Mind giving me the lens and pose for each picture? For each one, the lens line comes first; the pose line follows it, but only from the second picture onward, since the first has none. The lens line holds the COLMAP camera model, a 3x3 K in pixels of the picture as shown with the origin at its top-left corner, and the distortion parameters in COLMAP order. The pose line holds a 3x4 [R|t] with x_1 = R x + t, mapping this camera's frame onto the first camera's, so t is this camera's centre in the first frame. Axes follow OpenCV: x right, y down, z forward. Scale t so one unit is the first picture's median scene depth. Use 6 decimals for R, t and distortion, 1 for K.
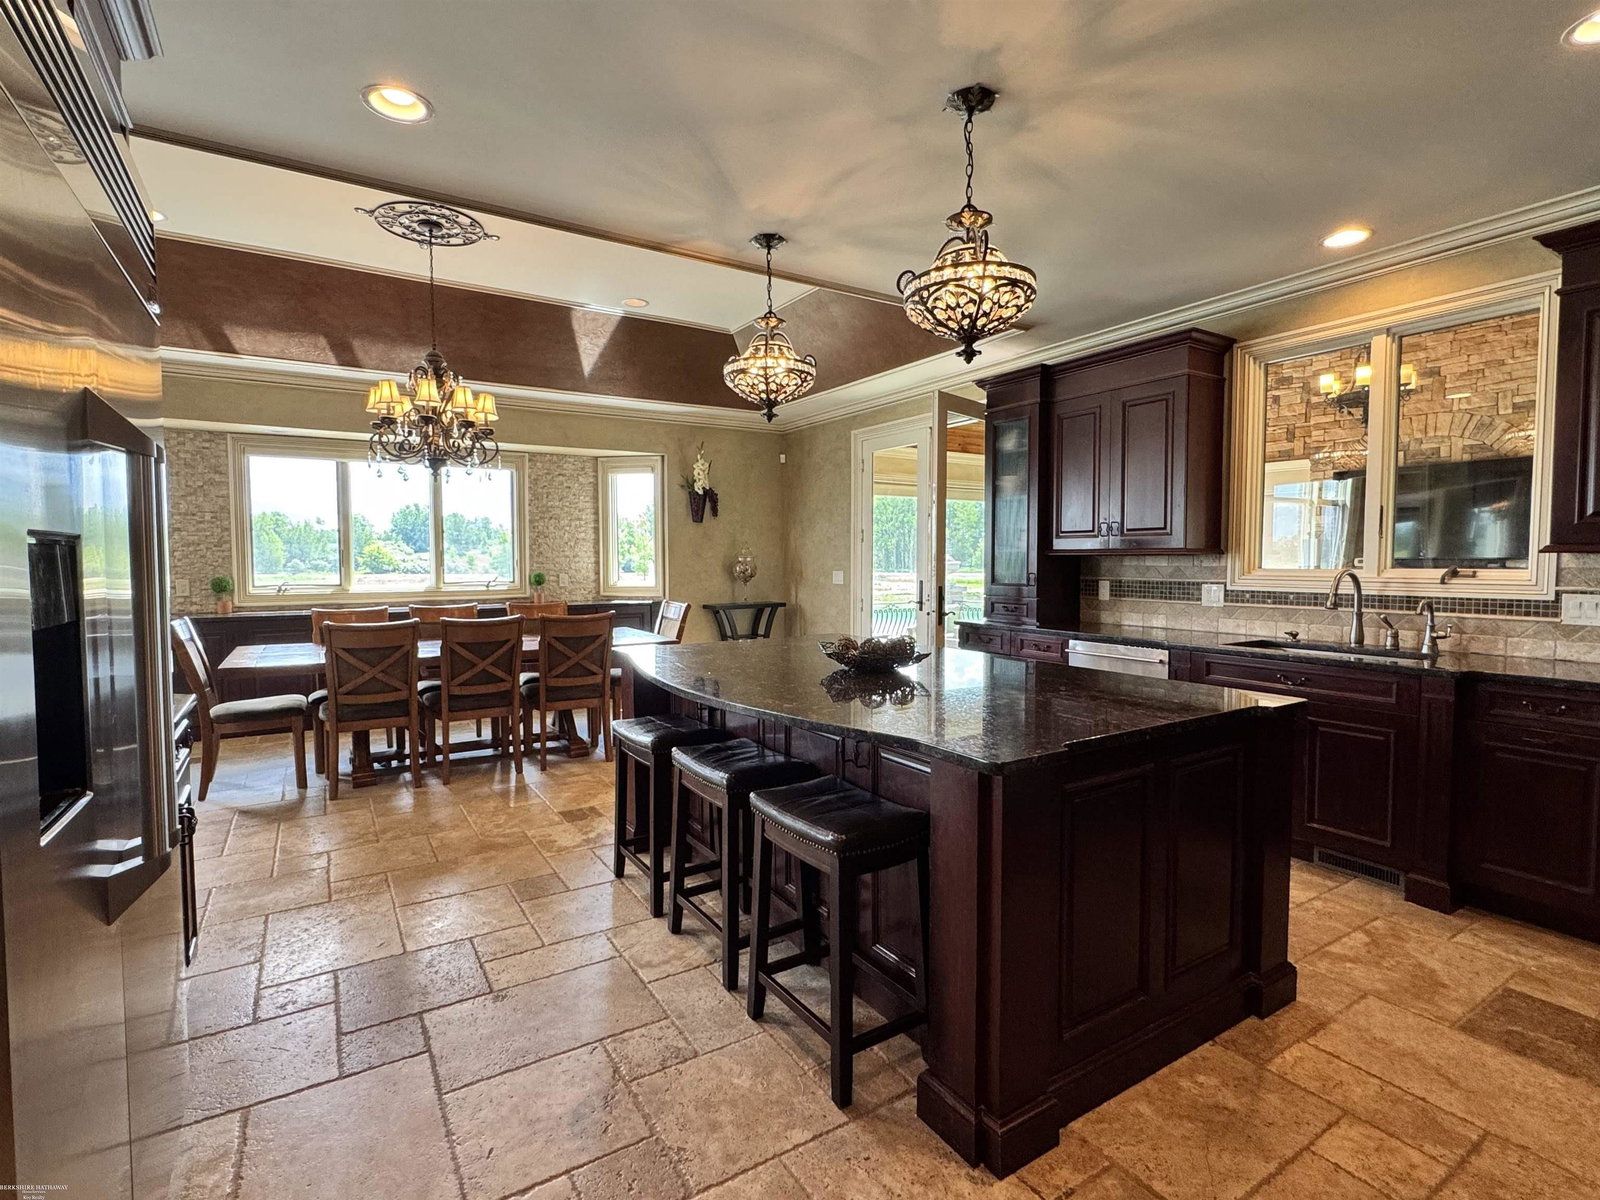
lens RADIAL K [[792.1, 0, 797.8], [0, 792.1, 596.7], [0, 0, 1]] dist [-0.004624, 0.001787]
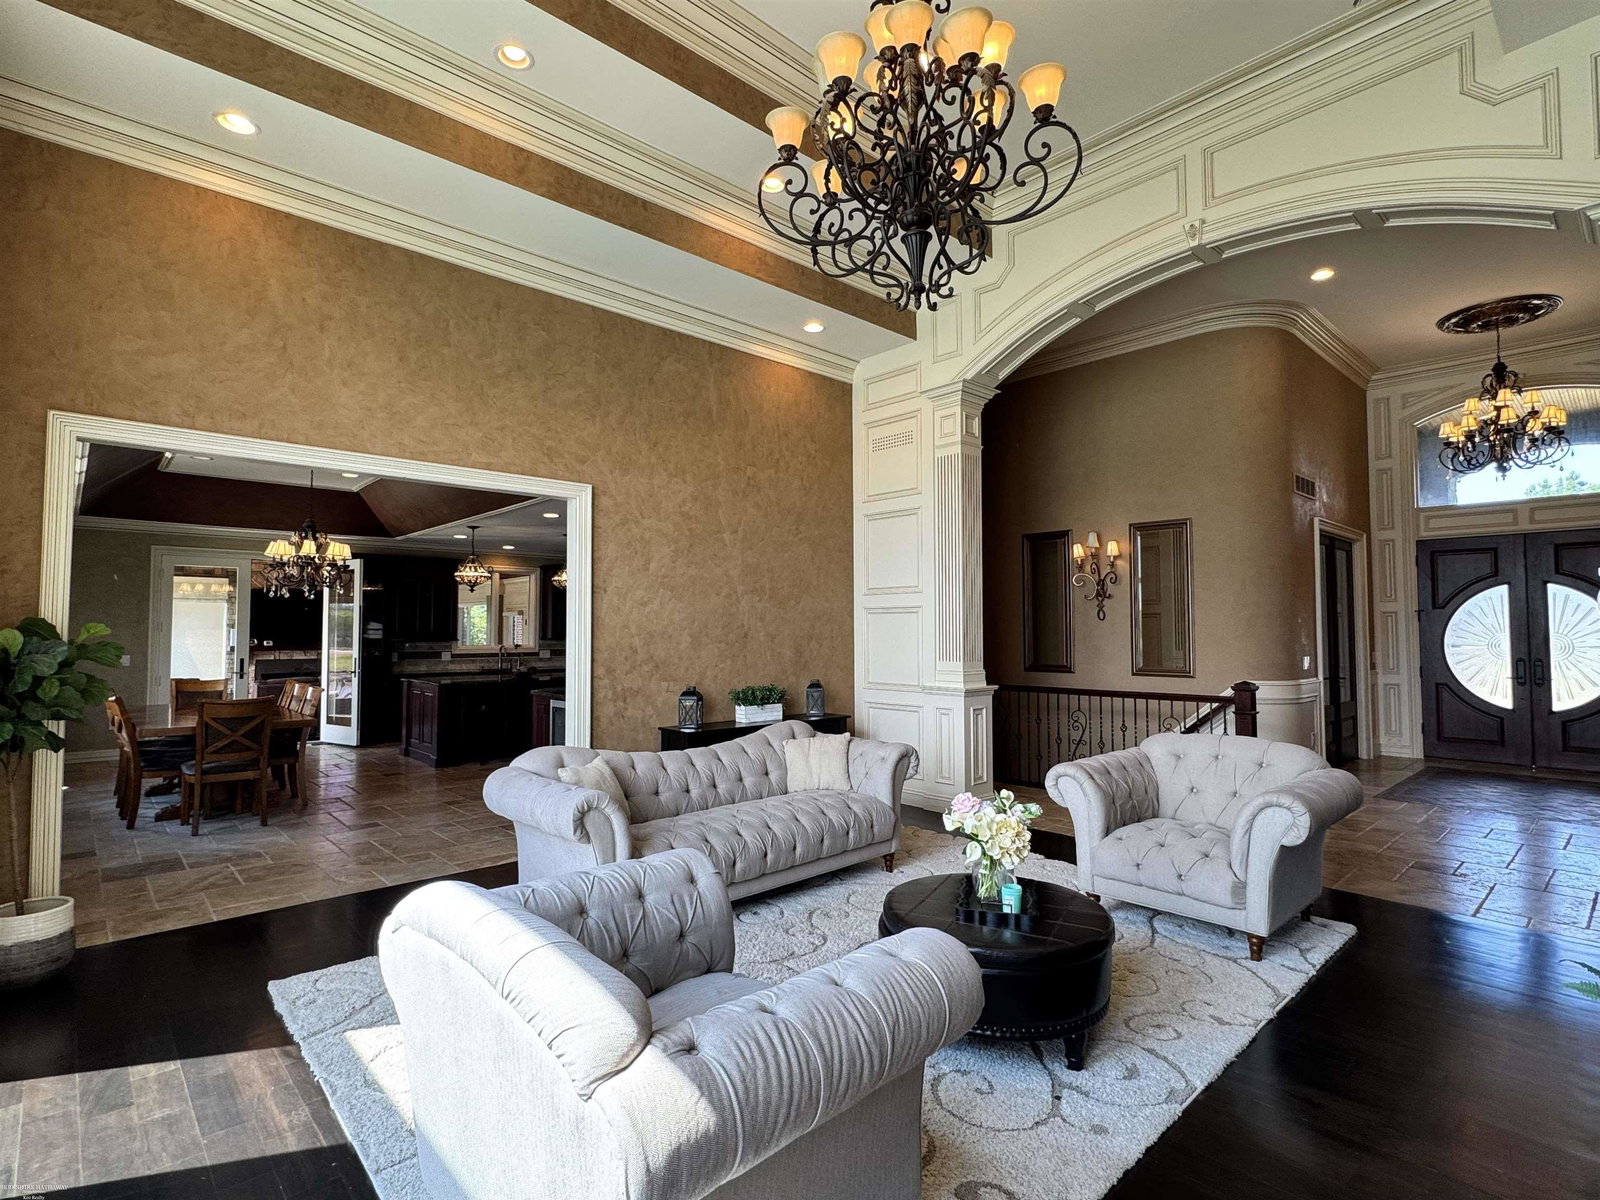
lens RADIAL K [[792.1, 0, 797.5], [0, 792.1, 596.4], [0, 0, 1]] dist [-0.004624, 0.001787]
pose [[-0.189146, 0.046218, 0.980861, -2.187781], [0.052707, 0.997930, -0.036858, -0.040075], [-0.980533, 0.044727, -0.191190, 0.348008]]
